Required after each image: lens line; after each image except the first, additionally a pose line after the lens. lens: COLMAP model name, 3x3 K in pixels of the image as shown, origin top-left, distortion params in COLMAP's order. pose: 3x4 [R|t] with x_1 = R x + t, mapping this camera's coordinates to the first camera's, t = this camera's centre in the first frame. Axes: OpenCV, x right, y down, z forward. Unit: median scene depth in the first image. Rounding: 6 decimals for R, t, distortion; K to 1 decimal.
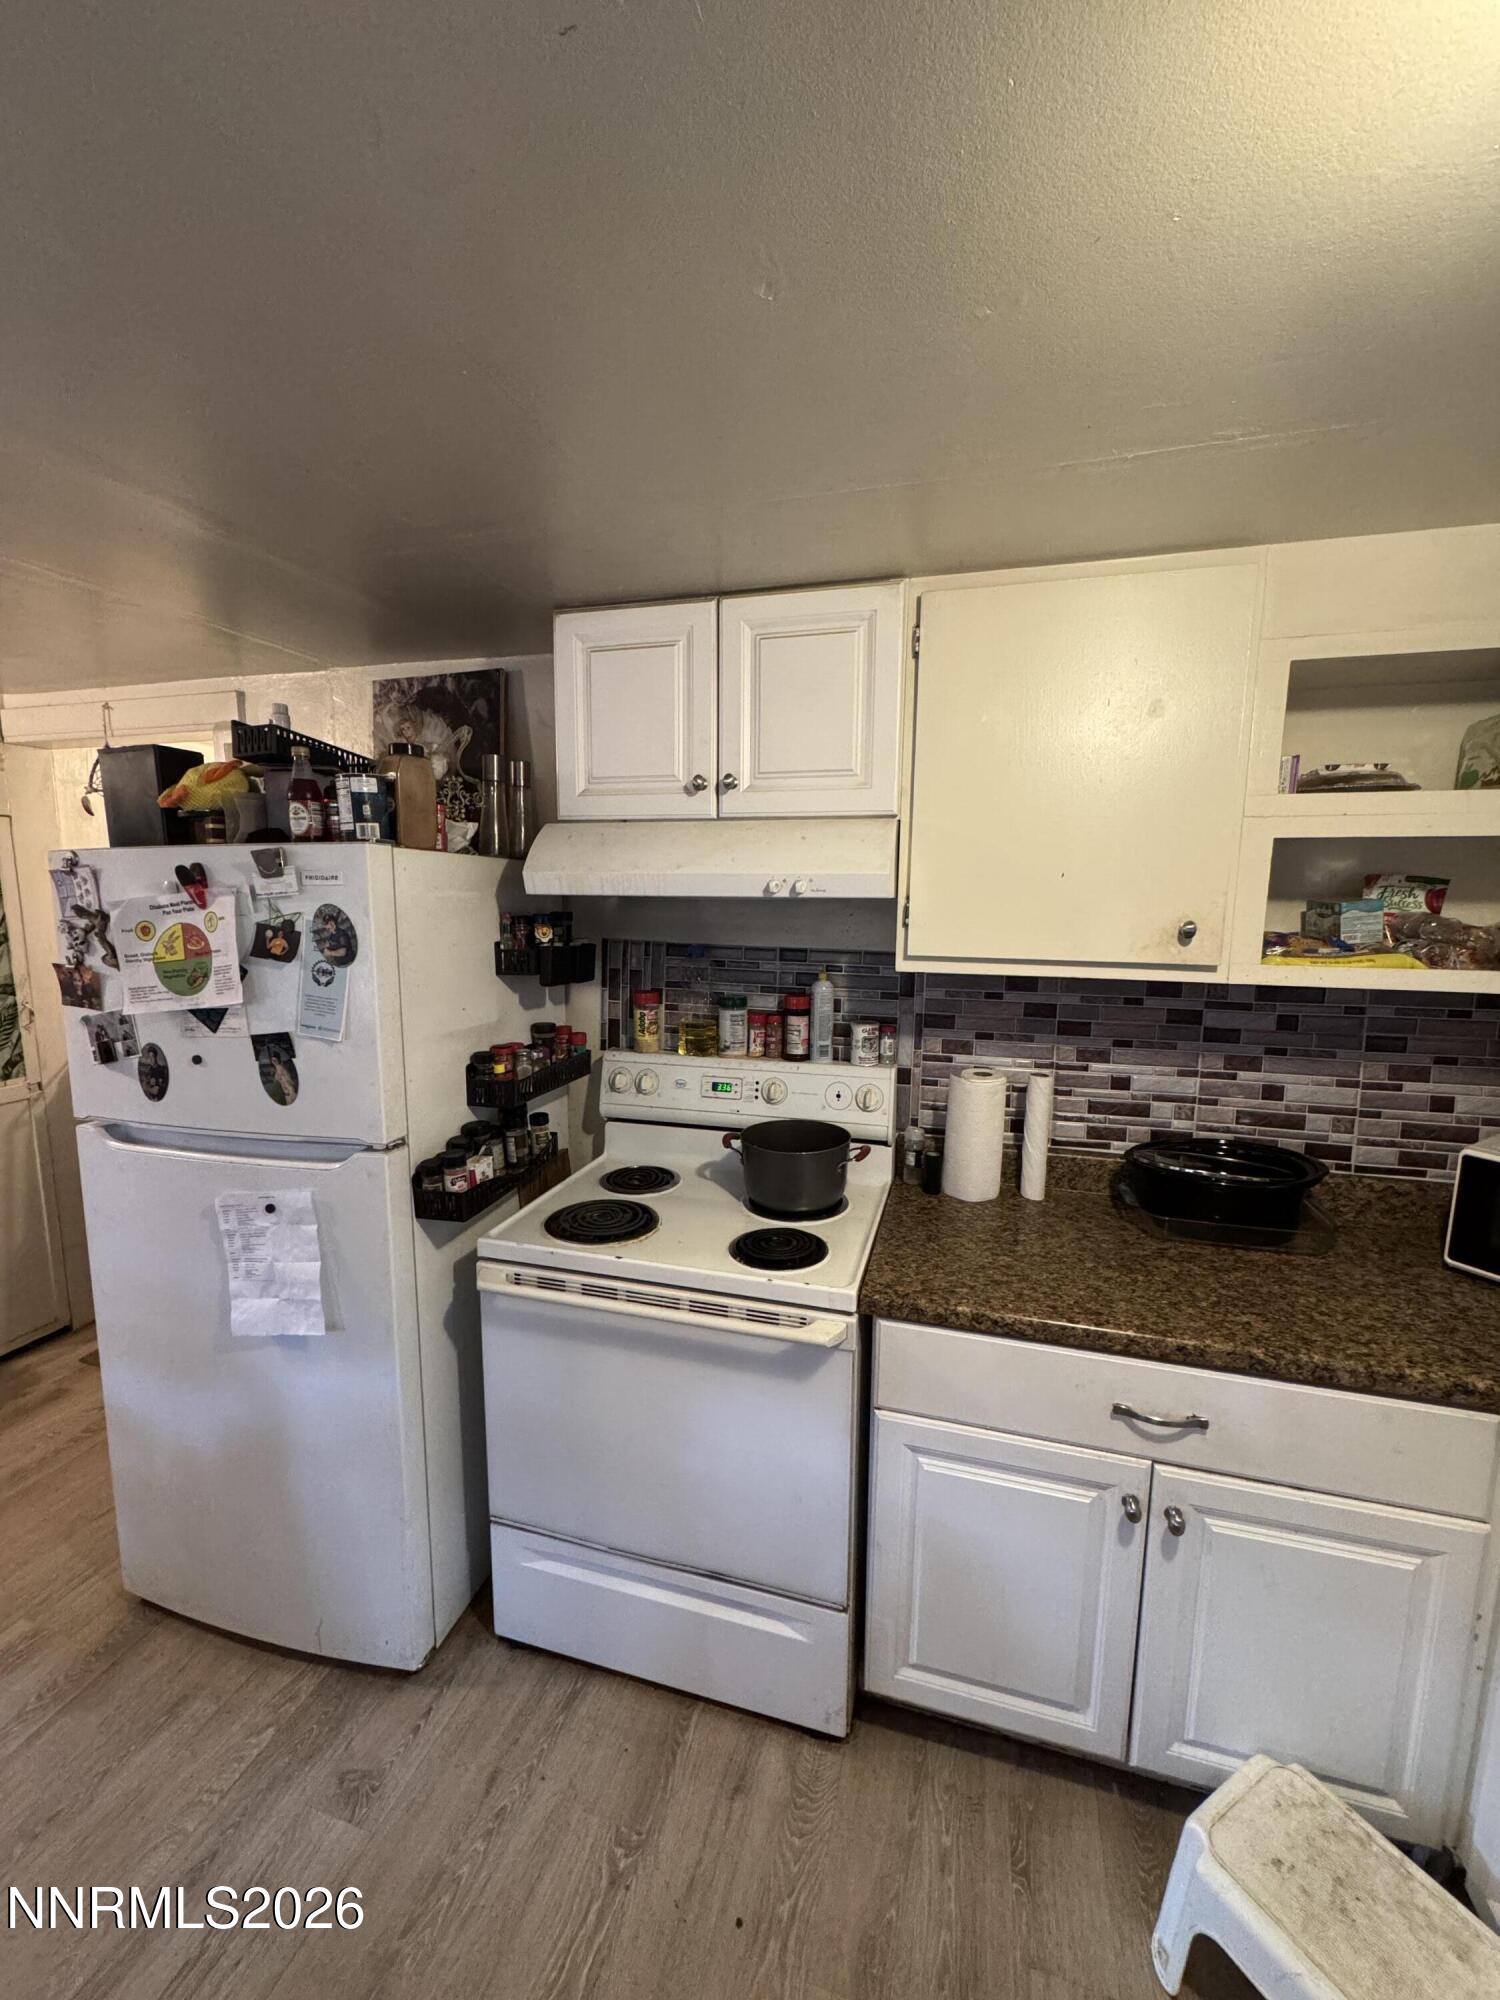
lens RADIAL K [[794.0, 0, 749.7], [0, 794.0, 1001.3], [0, 0, 1]] dist [-0.003963, 0.000673]
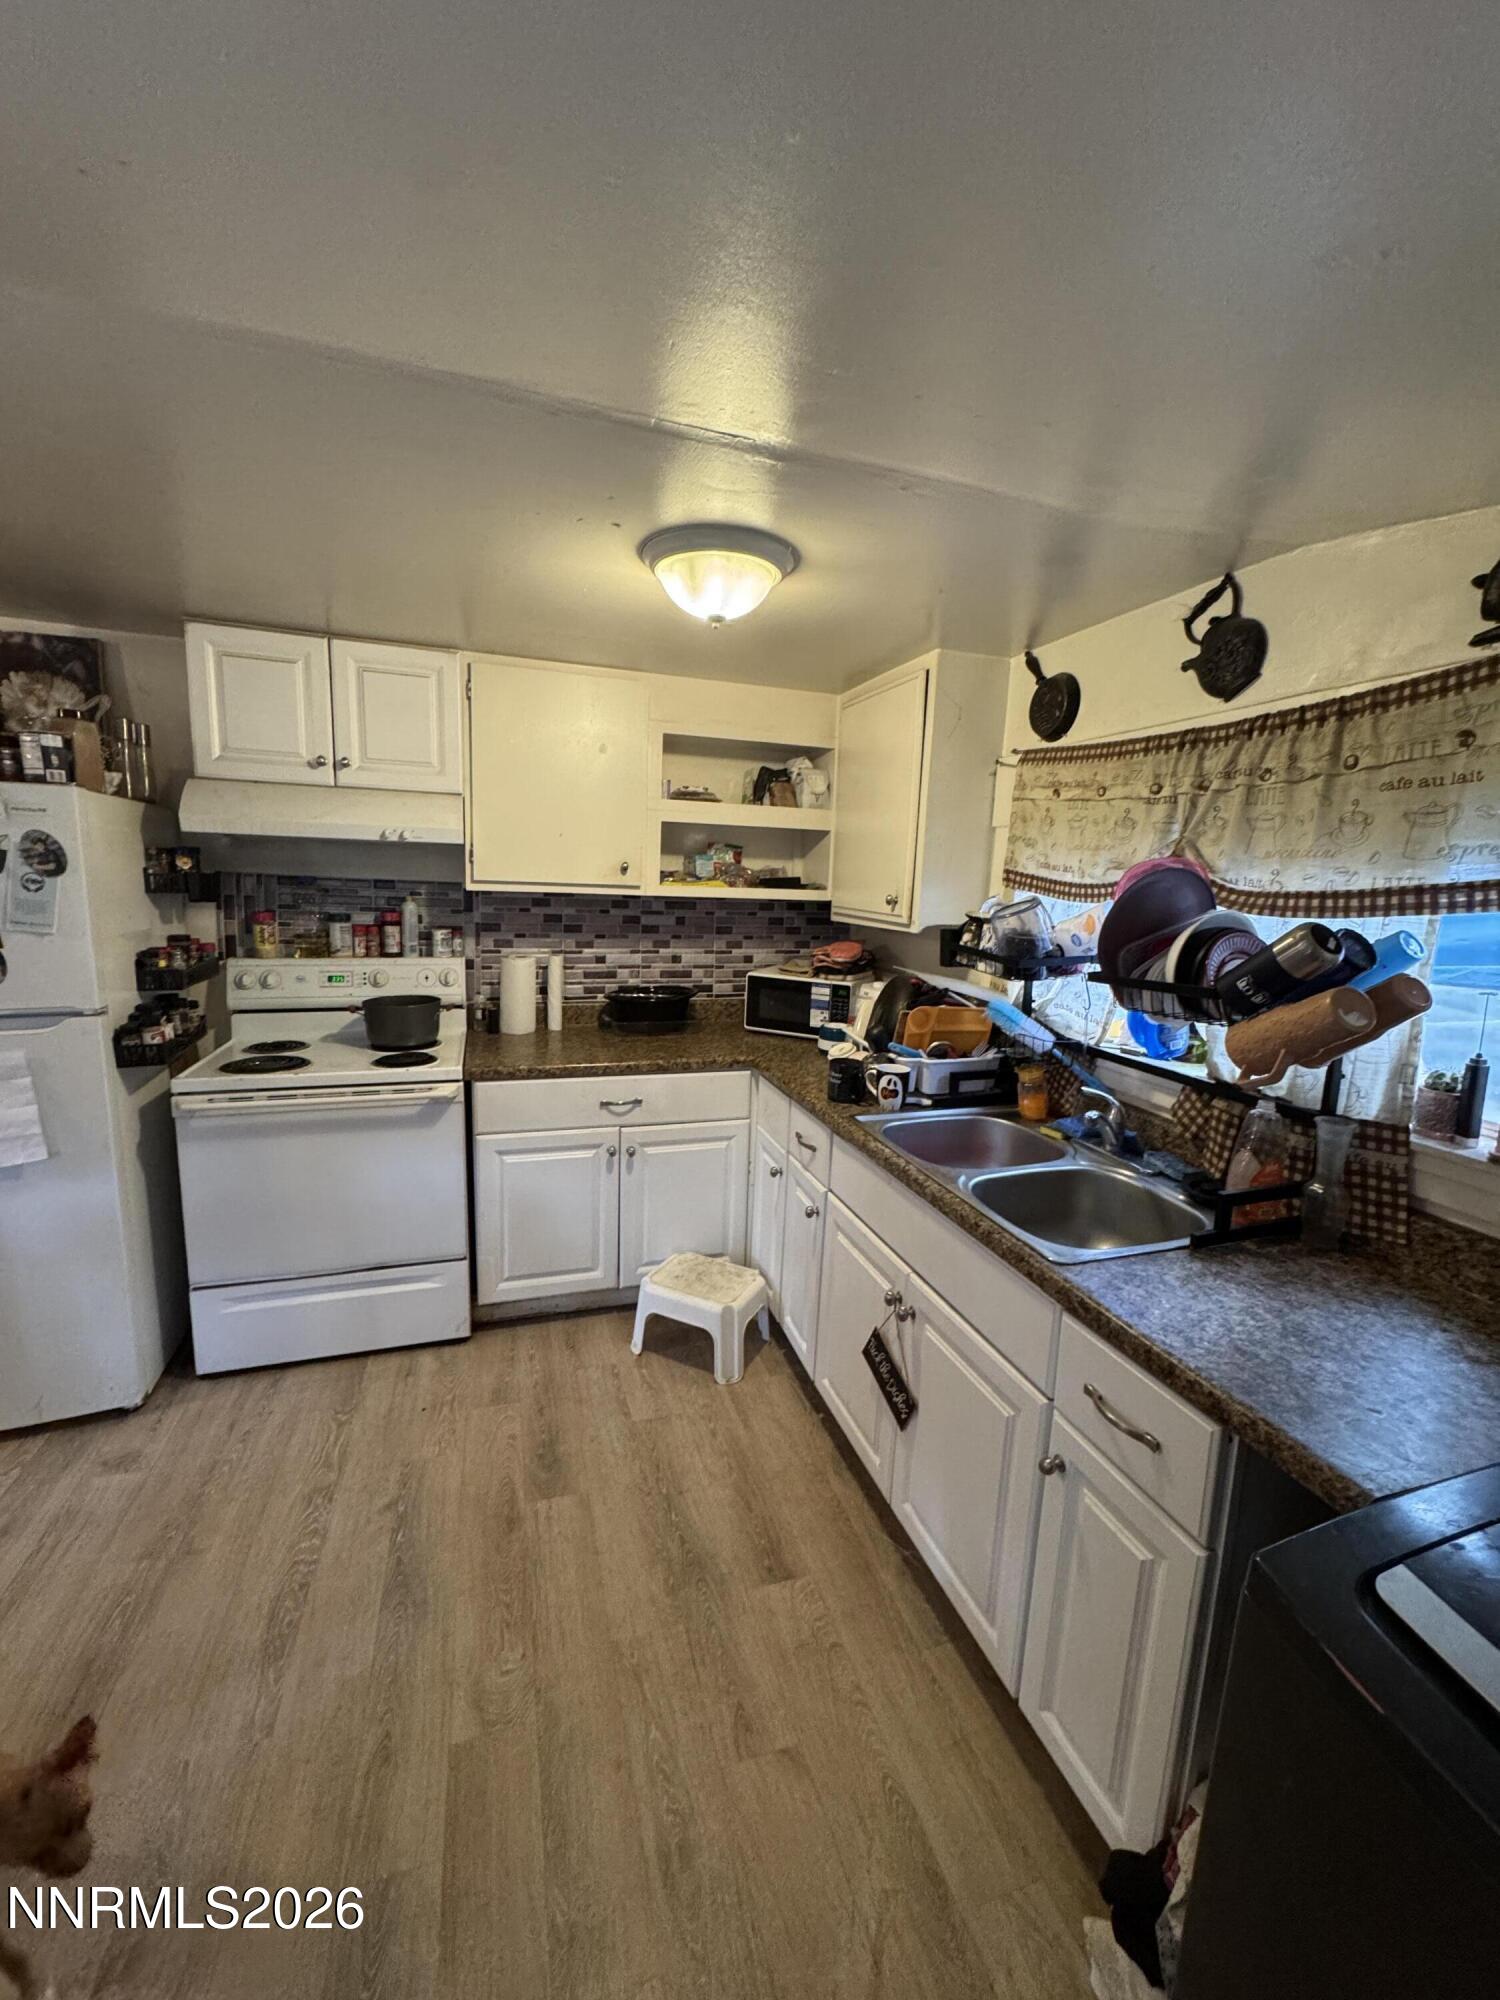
lens RADIAL K [[794.0, 0, 749.7], [0, 794.0, 1001.3], [0, 0, 1]] dist [-0.003963, 0.000673]
pose [[0.826196, -0.067778, 0.559291, -0.254486], [0.046621, 0.997557, 0.052020, 0.128287], [-0.561451, -0.016903, 0.827337, -0.660292]]
